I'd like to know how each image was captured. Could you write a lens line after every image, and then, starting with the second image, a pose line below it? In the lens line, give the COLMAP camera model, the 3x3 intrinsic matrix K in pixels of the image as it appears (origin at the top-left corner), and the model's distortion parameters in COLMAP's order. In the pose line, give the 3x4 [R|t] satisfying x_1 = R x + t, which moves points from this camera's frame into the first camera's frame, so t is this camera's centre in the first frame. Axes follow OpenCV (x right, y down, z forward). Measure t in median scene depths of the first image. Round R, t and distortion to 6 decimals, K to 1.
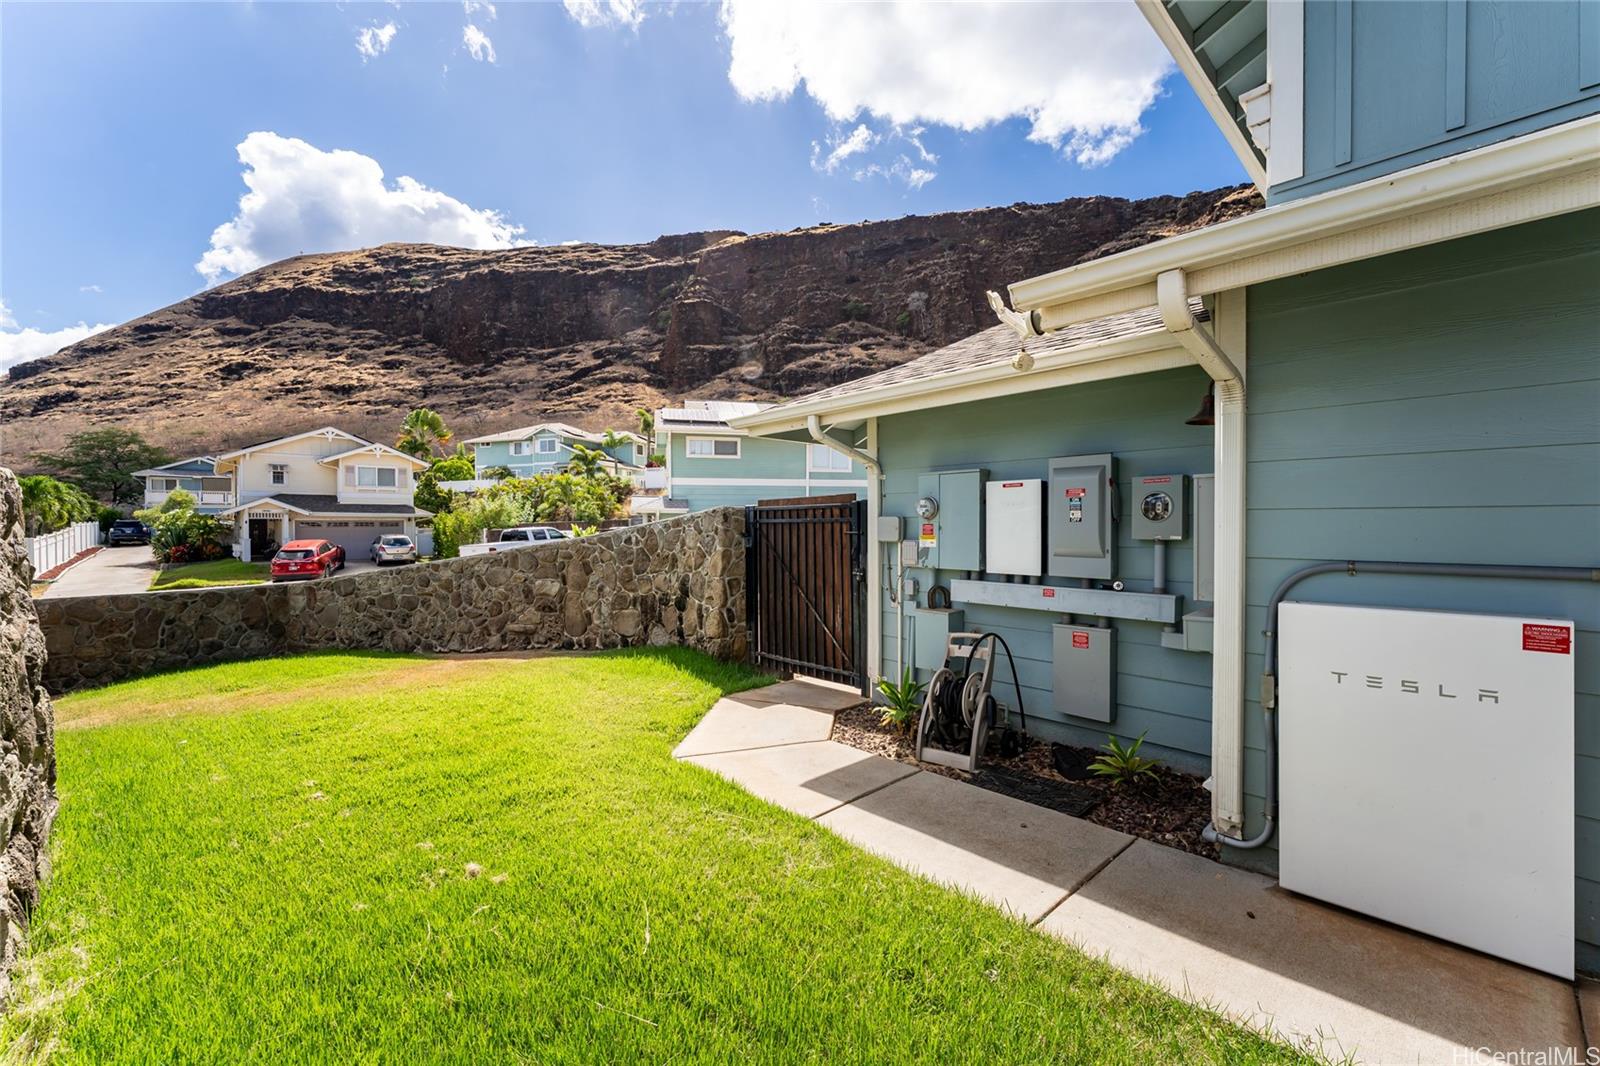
lens RADIAL K [[655.2, 0, 795.8], [0, 655.2, 525.0], [0, 0, 1]] dist [-0.003540, -0.000298]
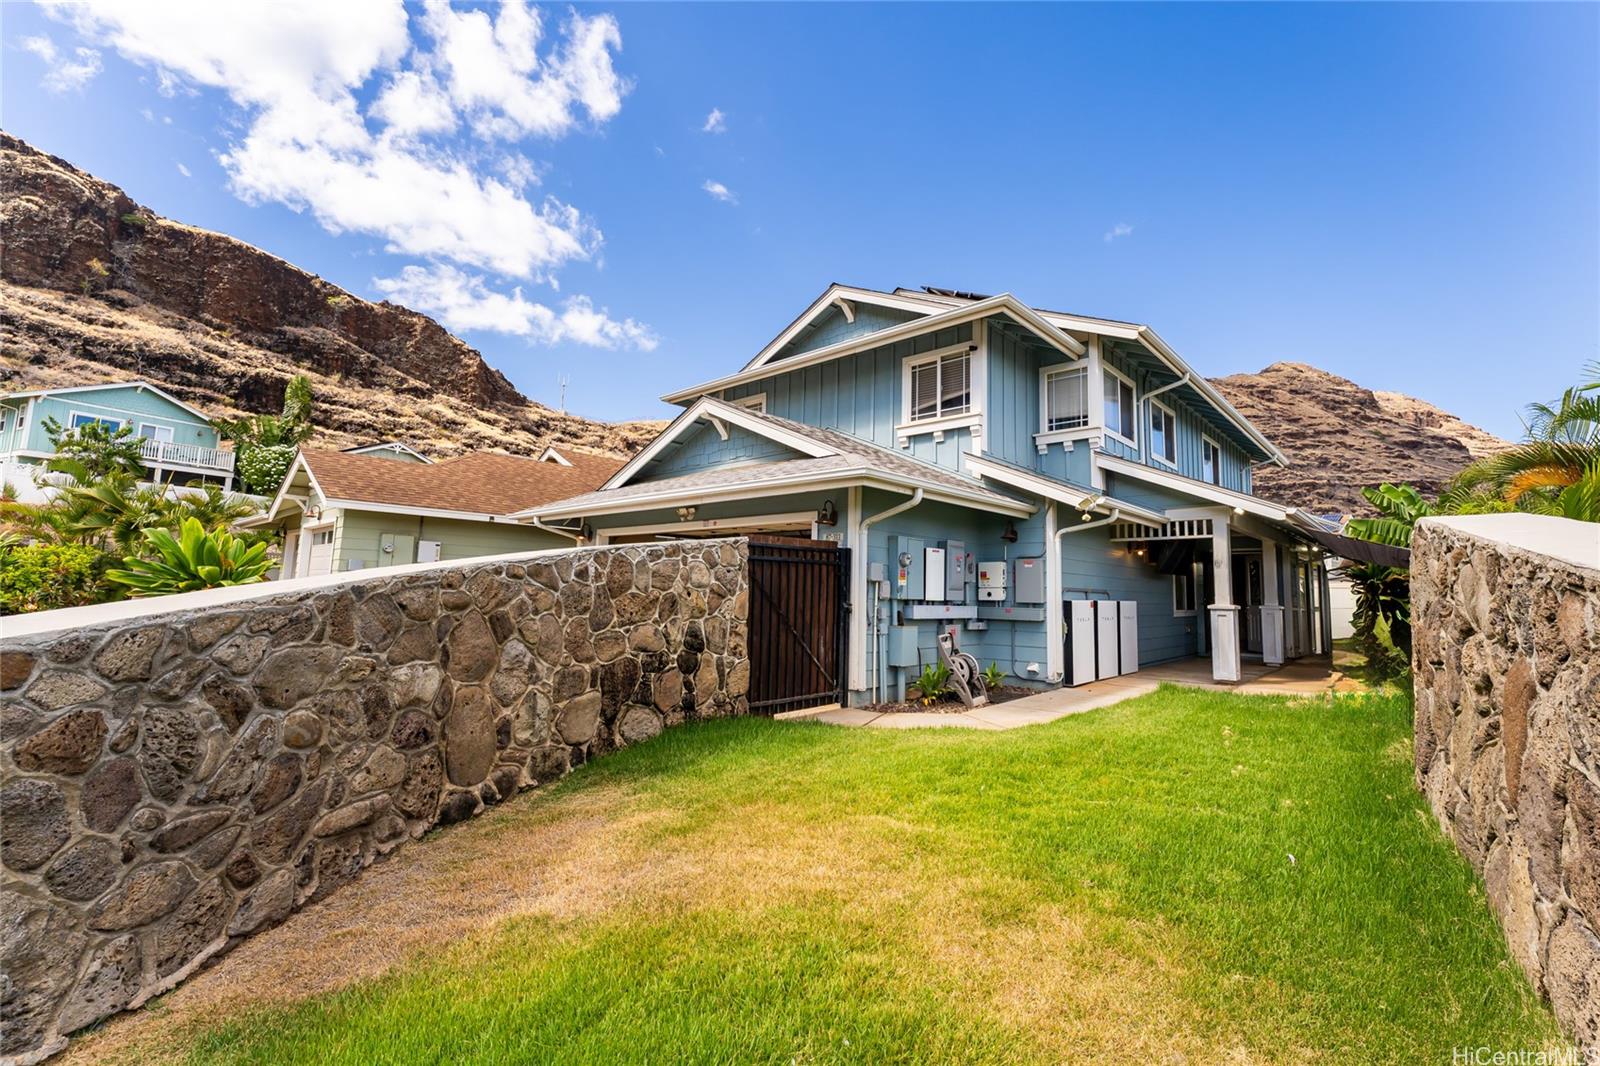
lens RADIAL K [[655.2, 0, 804.2], [0, 655.2, 535.6], [0, 0, 1]] dist [-0.003540, -0.000298]
pose [[-0.037439, 0.093772, 0.994889, -0.888070], [-0.013708, 0.995446, -0.094340, 0.045130], [-0.999205, -0.017170, -0.035984, 0.877379]]
